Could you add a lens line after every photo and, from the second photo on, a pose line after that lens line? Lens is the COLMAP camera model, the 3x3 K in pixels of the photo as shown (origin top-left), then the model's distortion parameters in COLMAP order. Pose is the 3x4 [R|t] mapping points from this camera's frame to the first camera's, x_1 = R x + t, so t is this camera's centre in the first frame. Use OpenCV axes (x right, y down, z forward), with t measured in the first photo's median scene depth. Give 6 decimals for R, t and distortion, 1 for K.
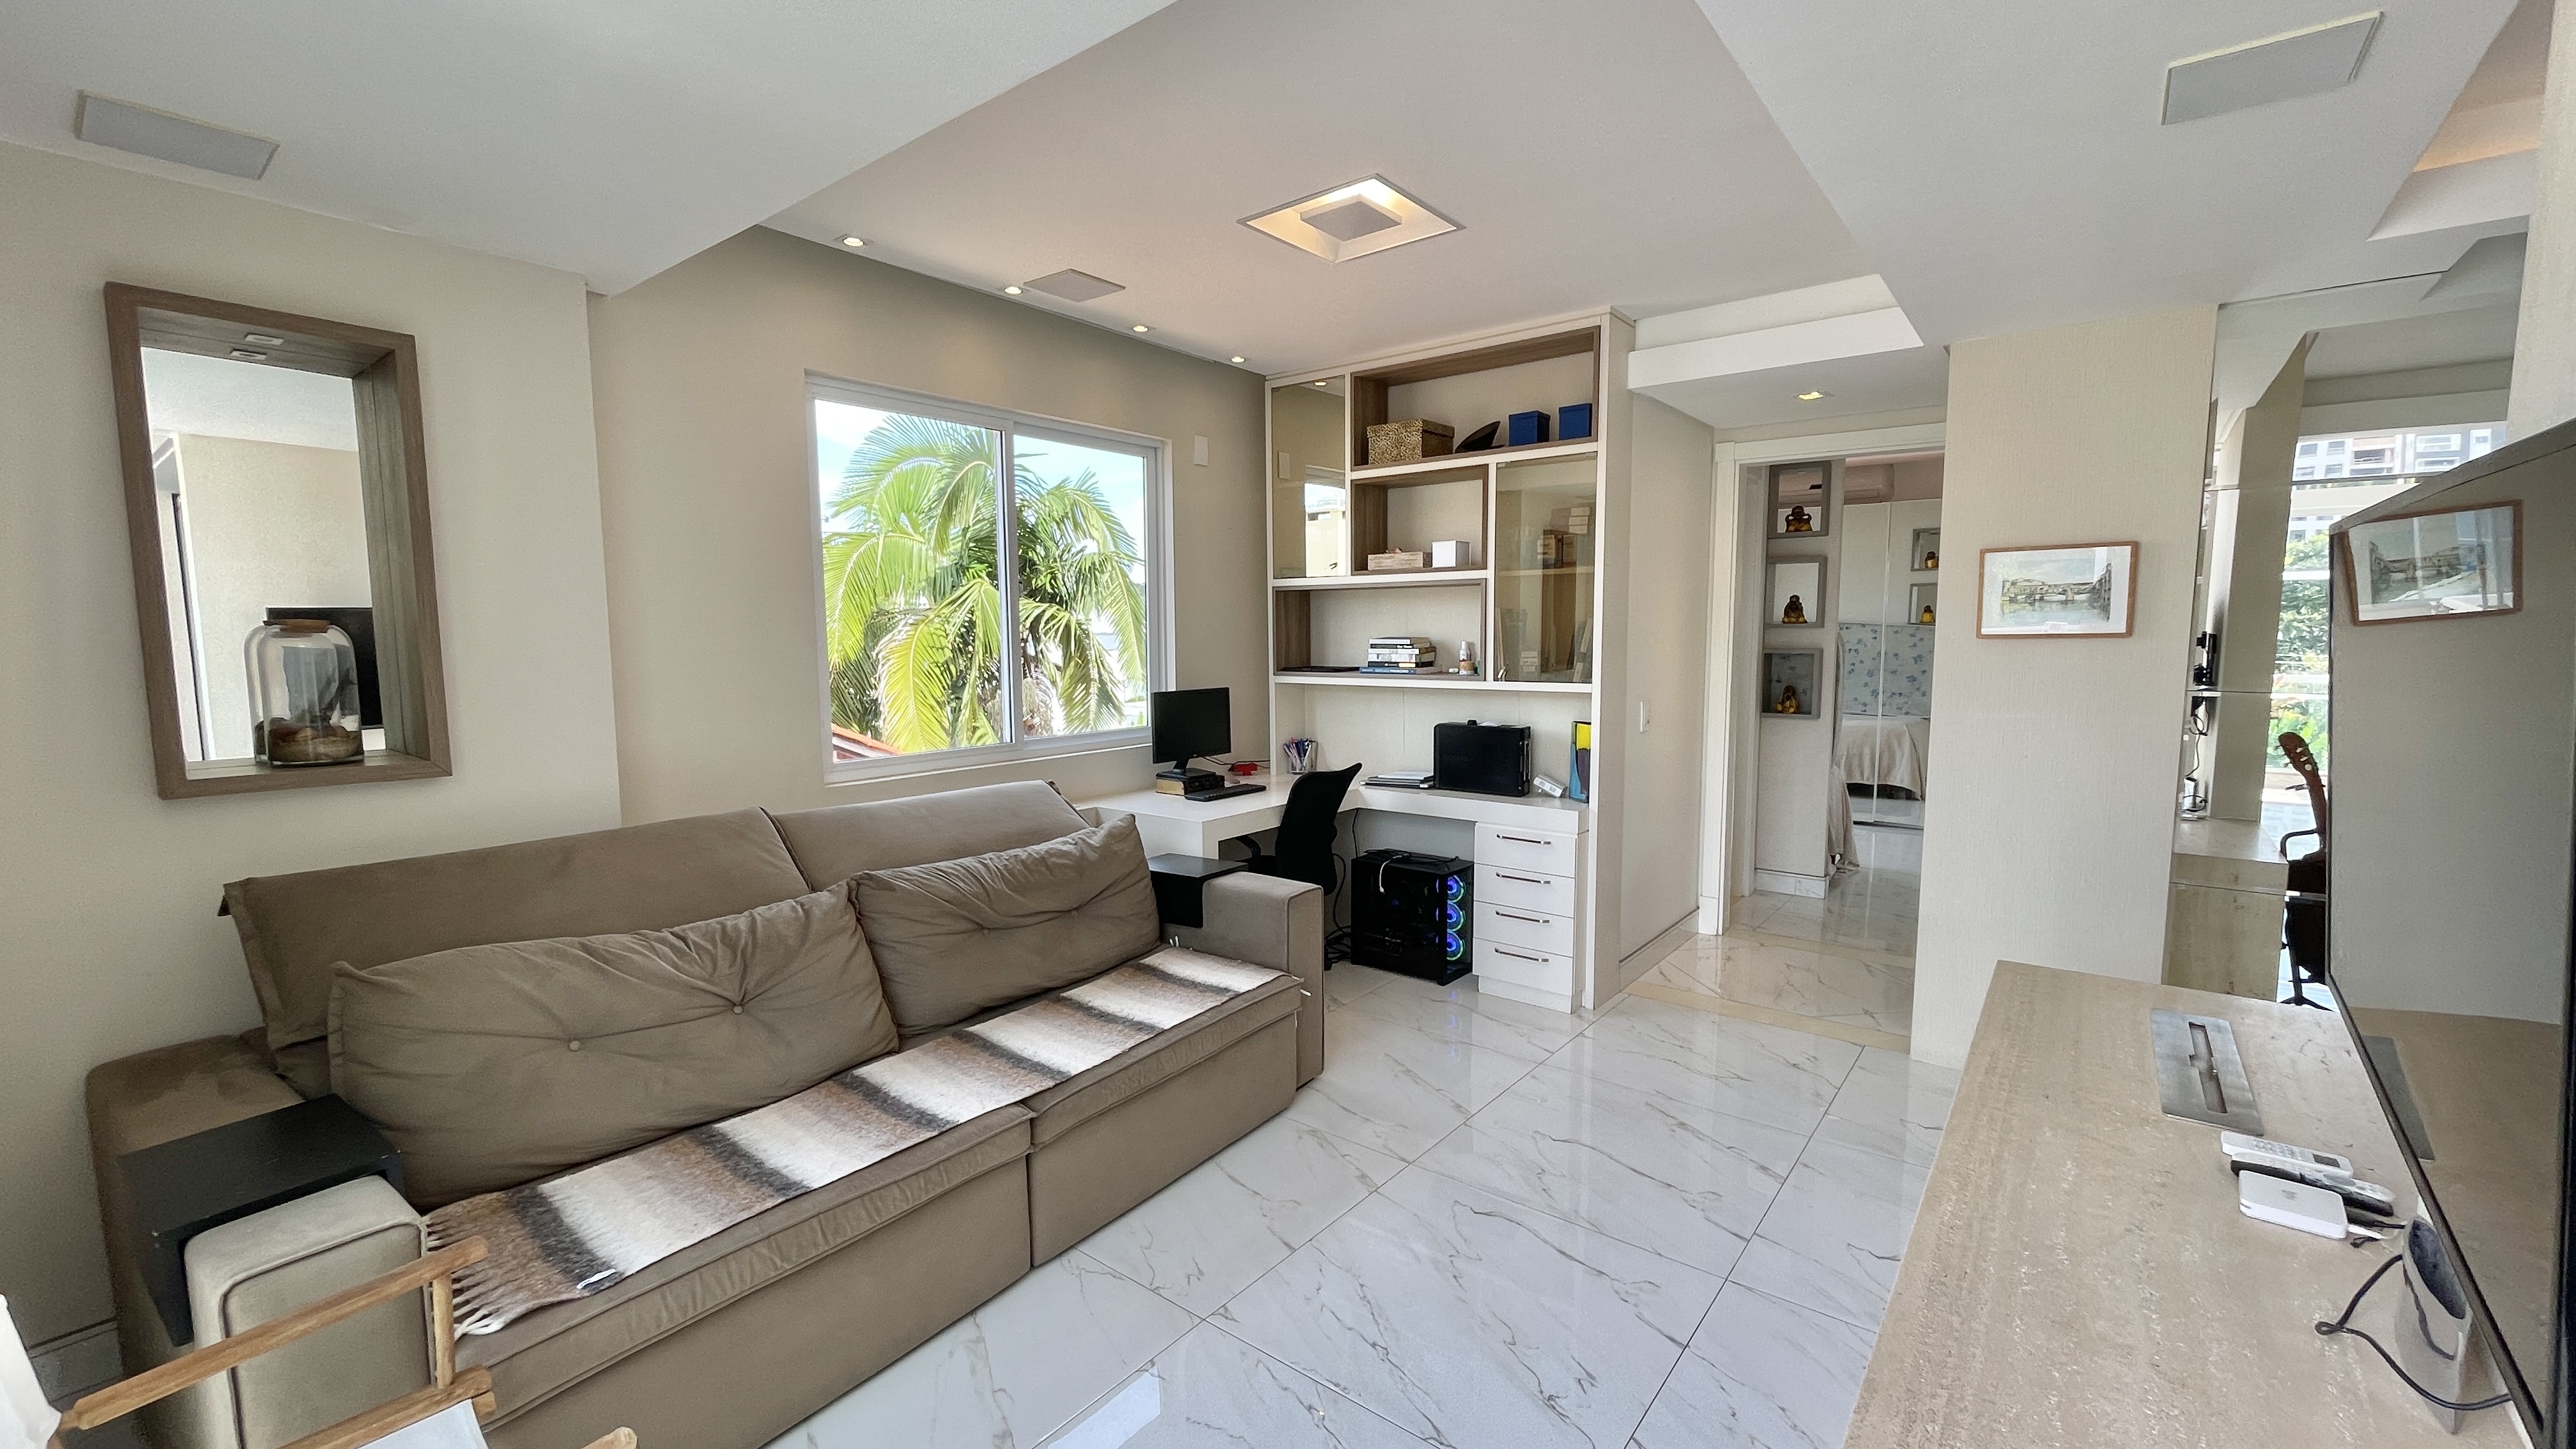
lens RADIAL K [[1040.8, 0, 1278.0], [0, 1040.8, 726.6], [0, 0, 1]] dist [0.004407, 0.000389]
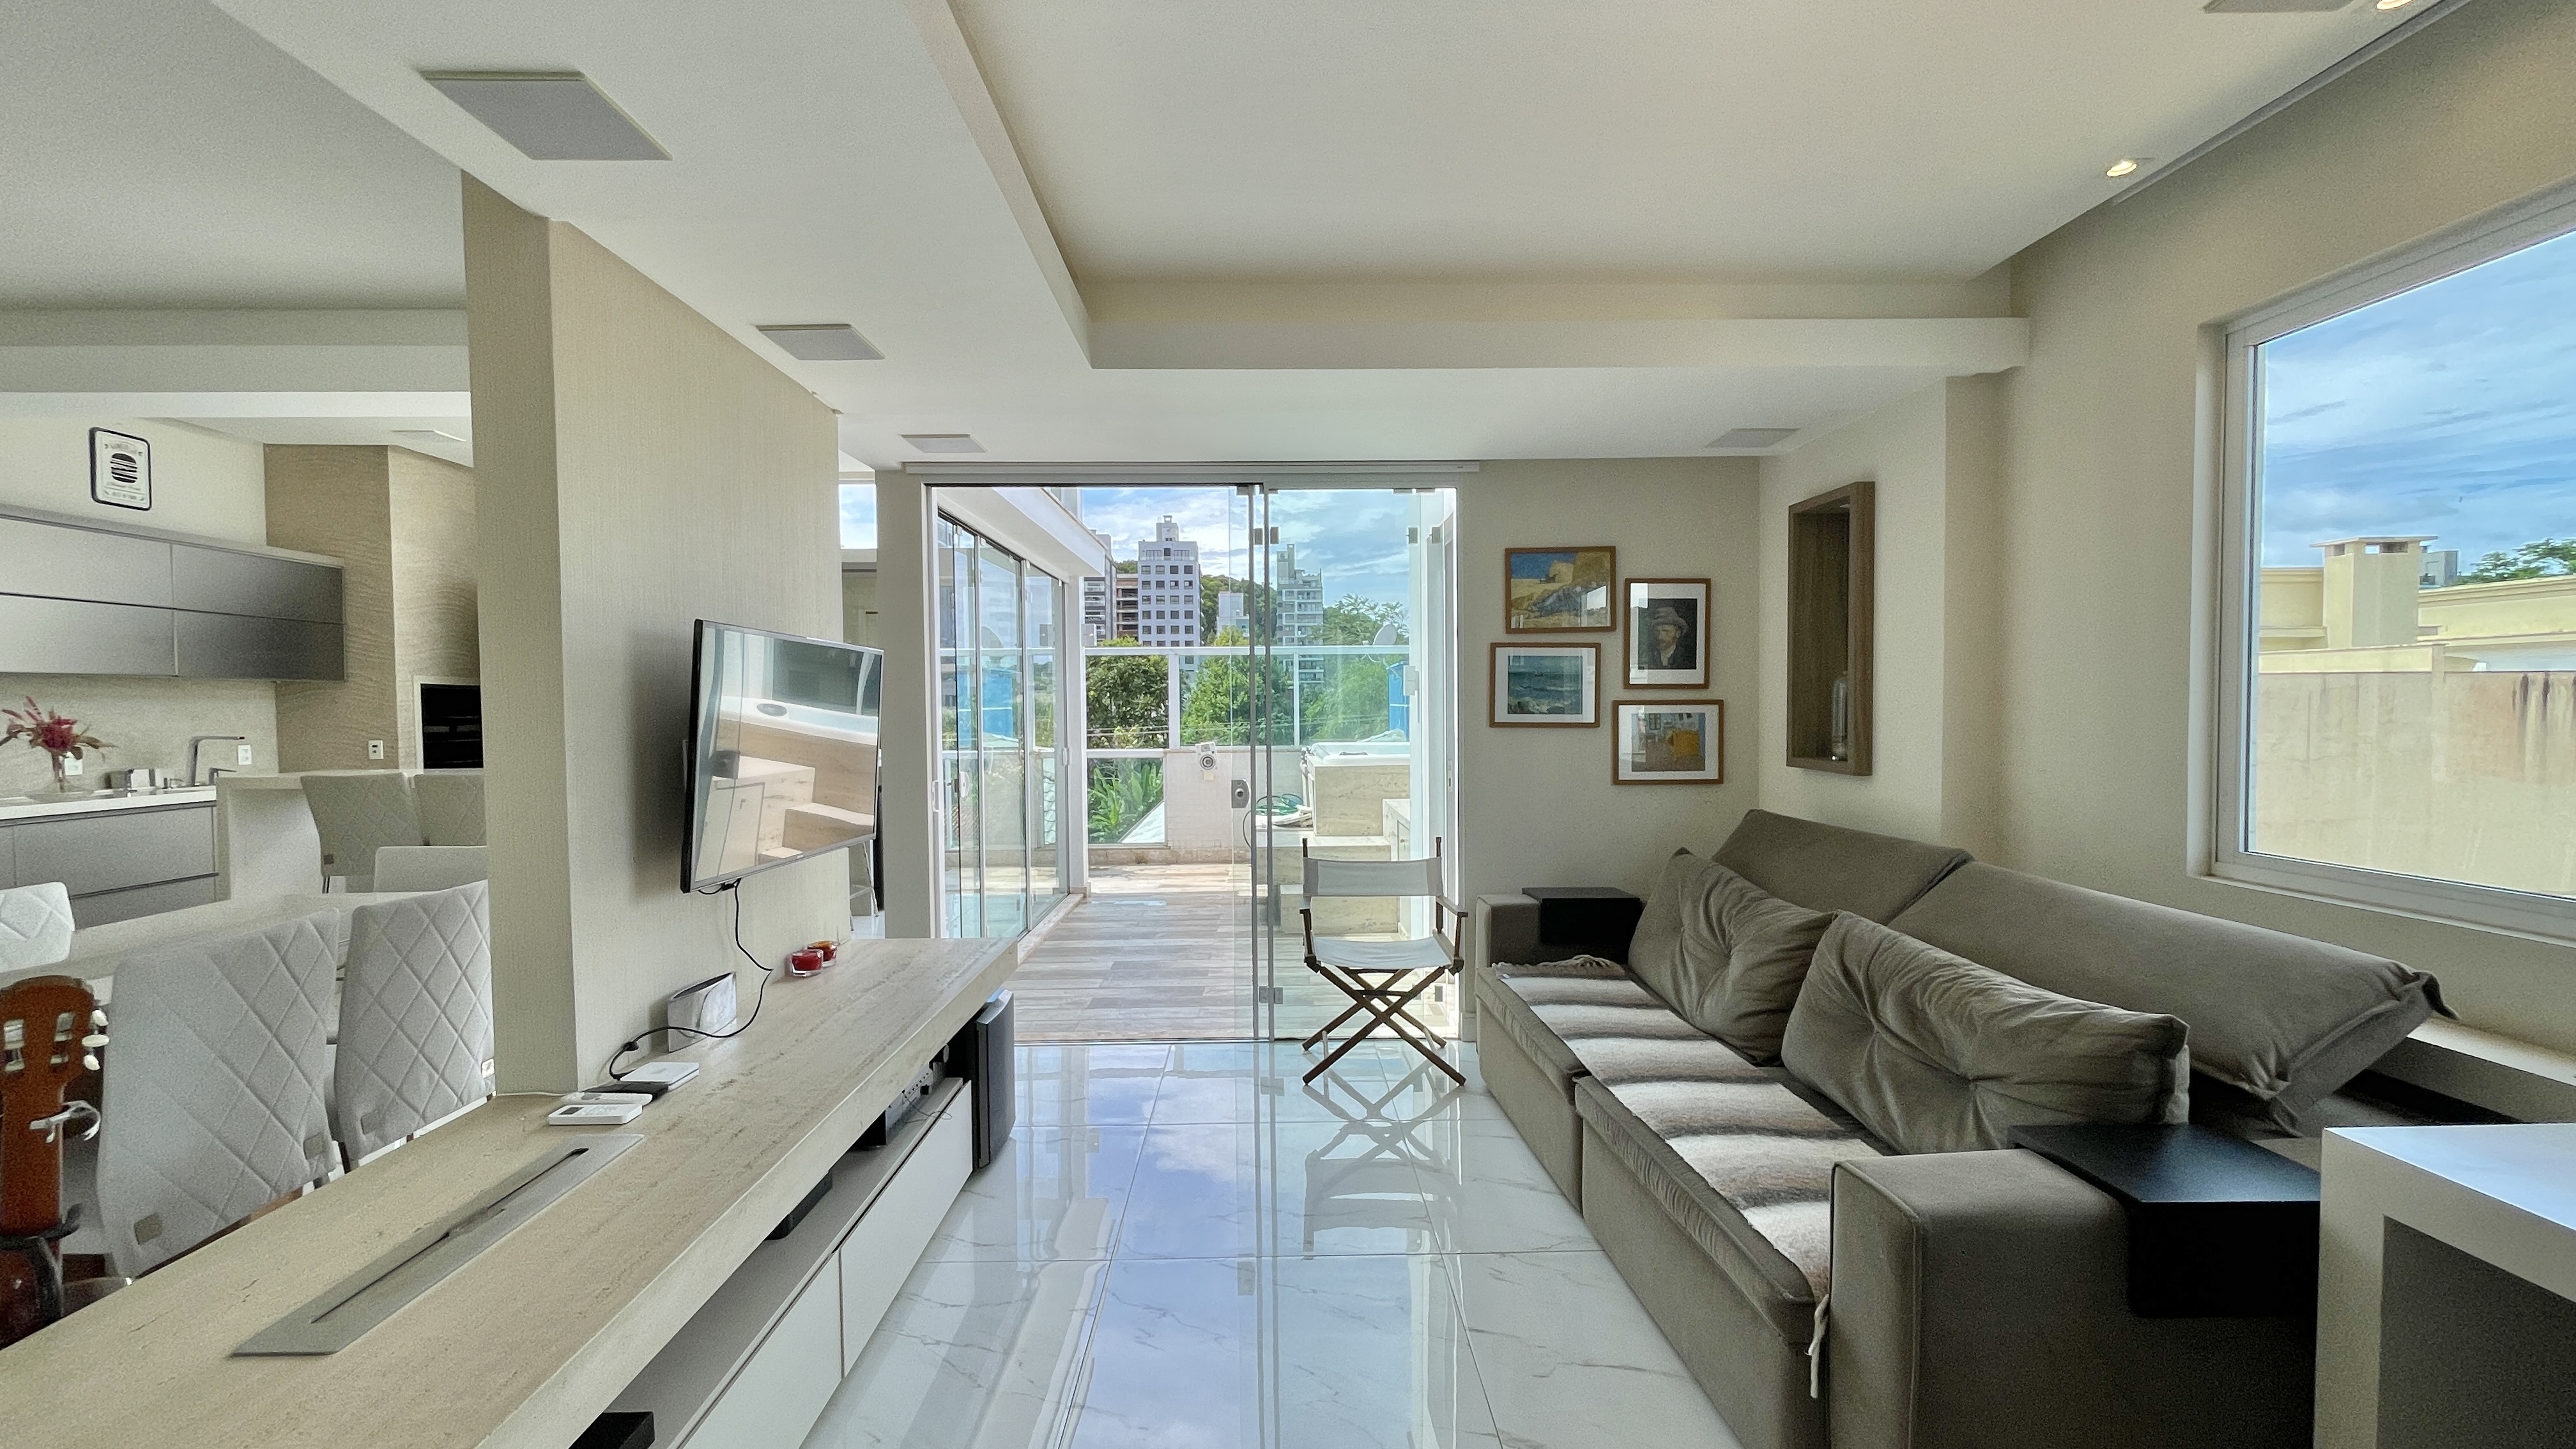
lens RADIAL K [[1040.8, 0, 1278.9], [0, 1040.8, 734.7], [0, 0, 1]] dist [0.004407, 0.000389]
pose [[-0.774670, 0.030480, -0.631631, 0.534554], [-0.048622, 0.993010, 0.107552, -0.089723], [0.630494, 0.114028, -0.767773, 1.150354]]
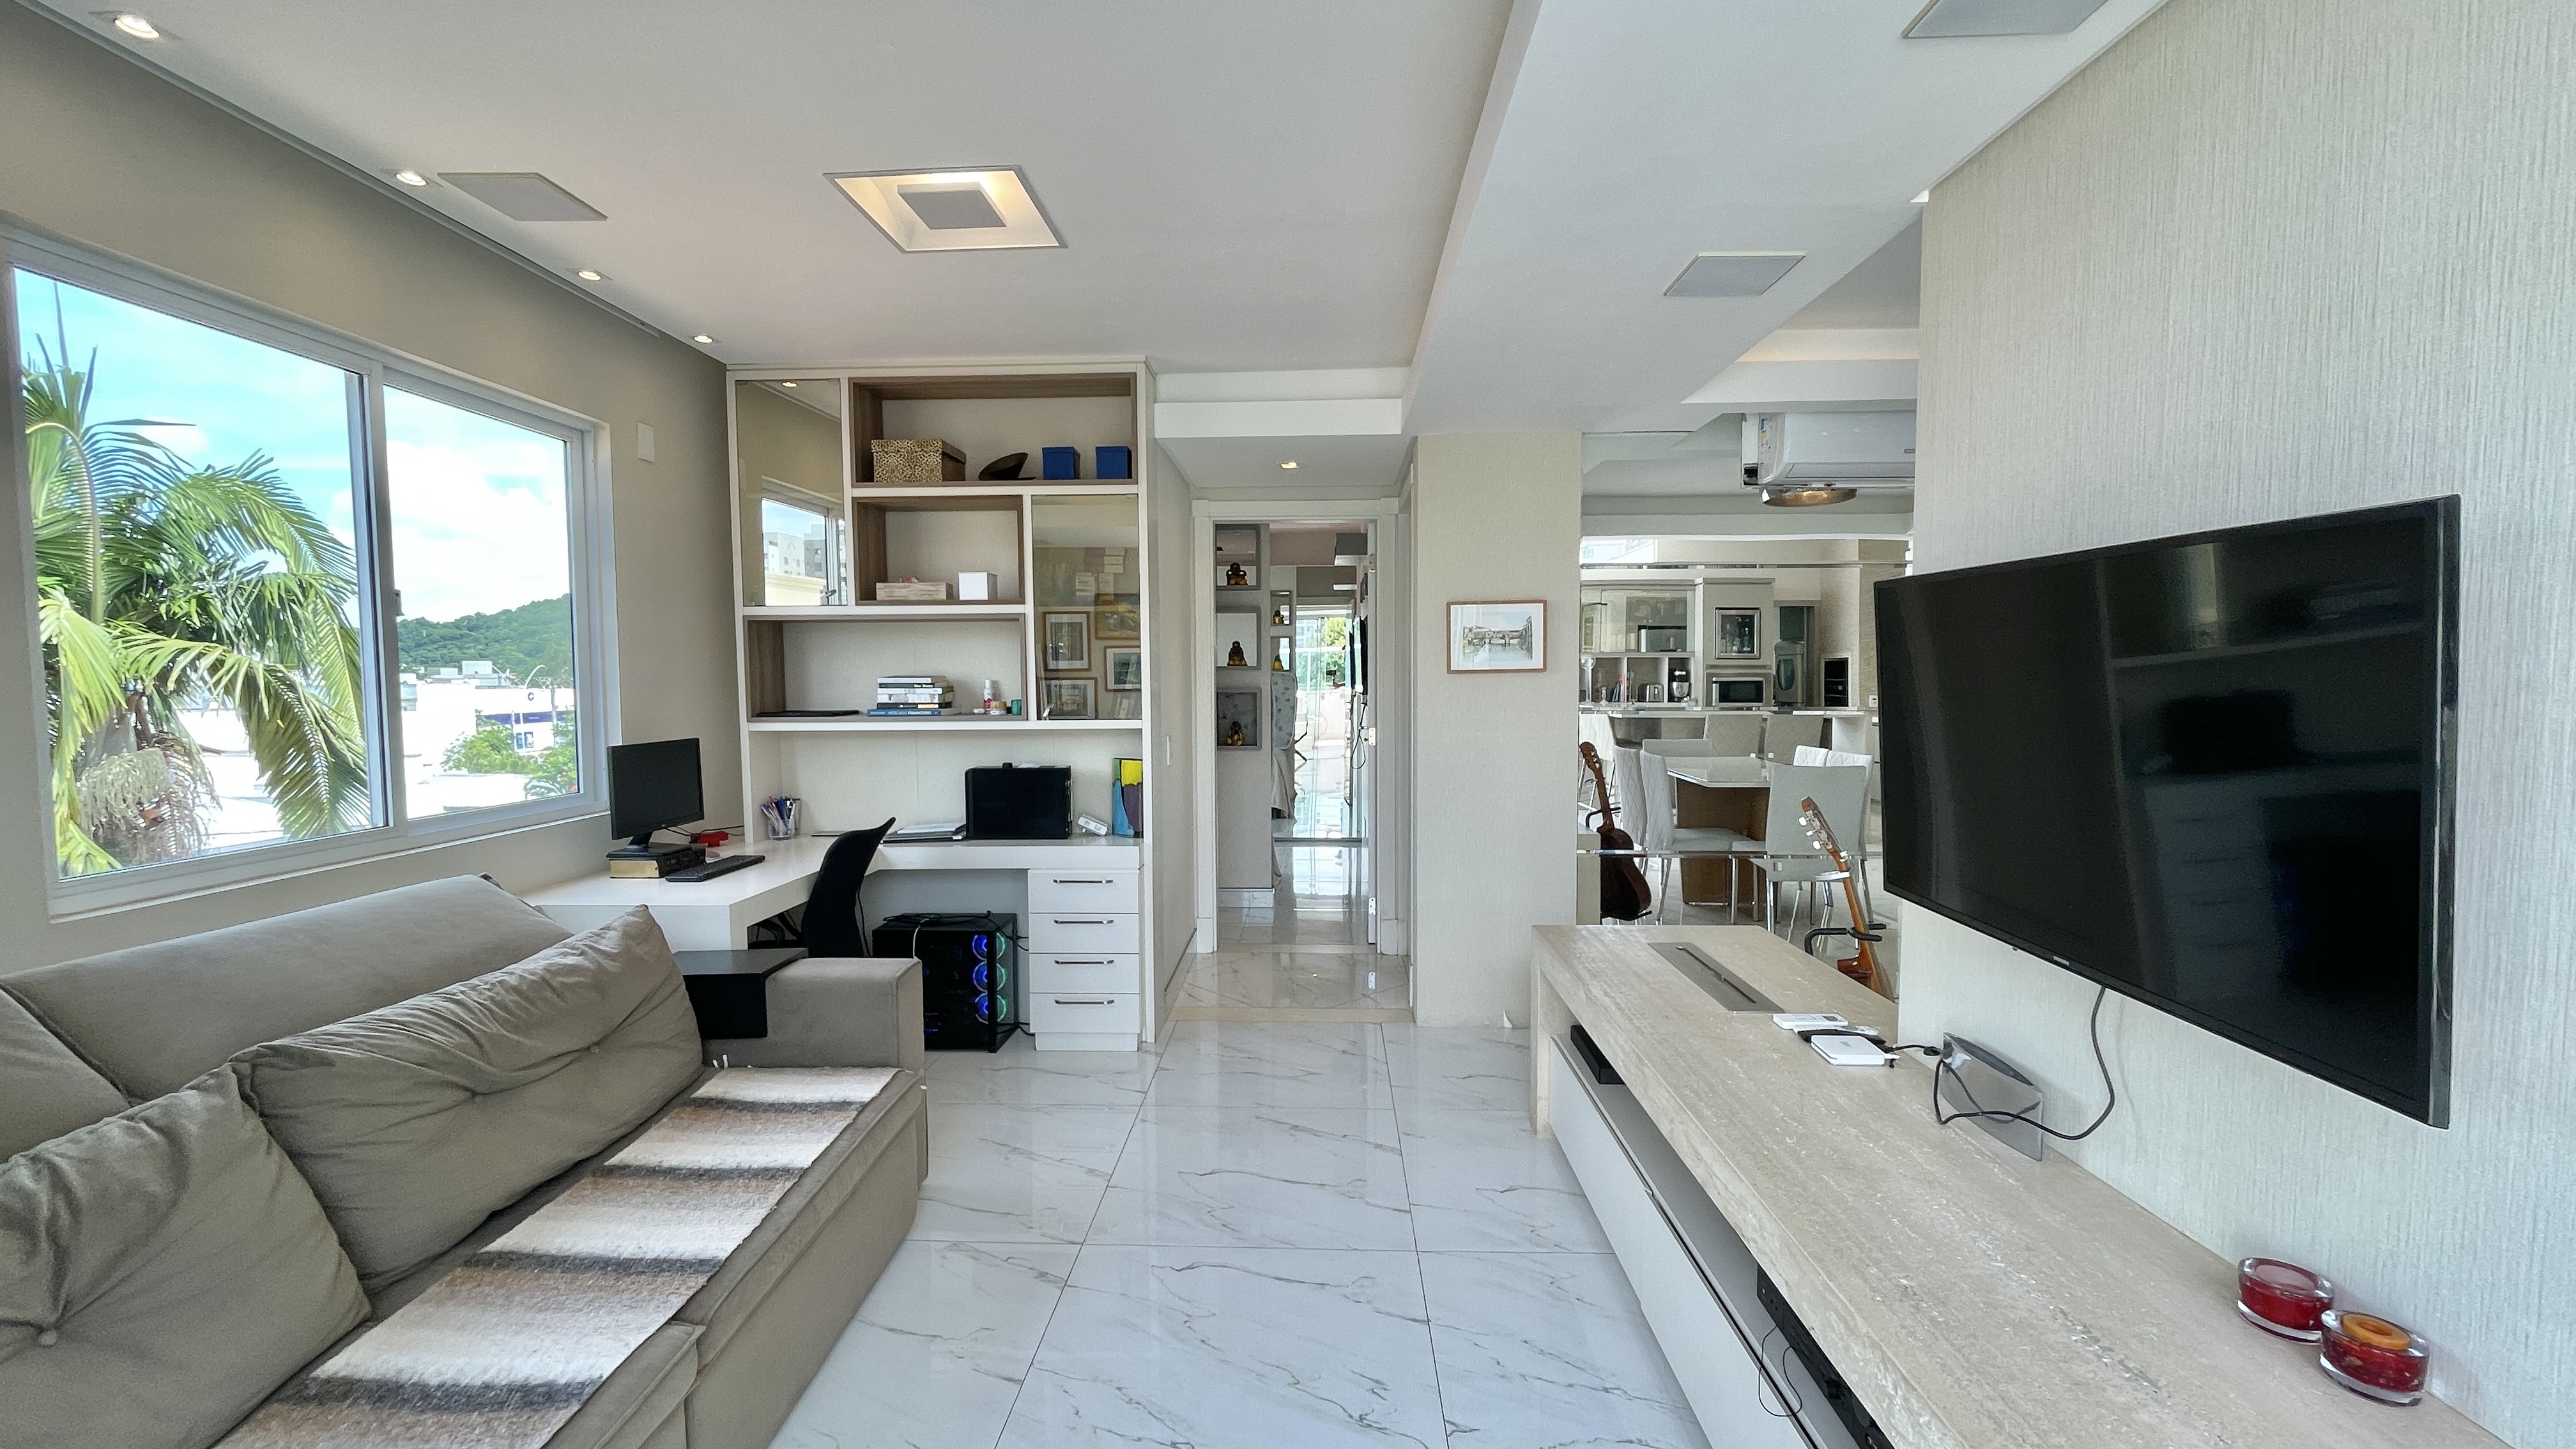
lens RADIAL K [[1040.8, 0, 1276.2], [0, 1040.8, 728.0], [0, 0, 1]] dist [0.004407, 0.000389]
pose [[0.811728, -0.029260, 0.583302, -0.218035], [0.057059, 0.997939, -0.029345, 0.004861], [-0.581242, 0.057103, 0.811725, 0.117976]]
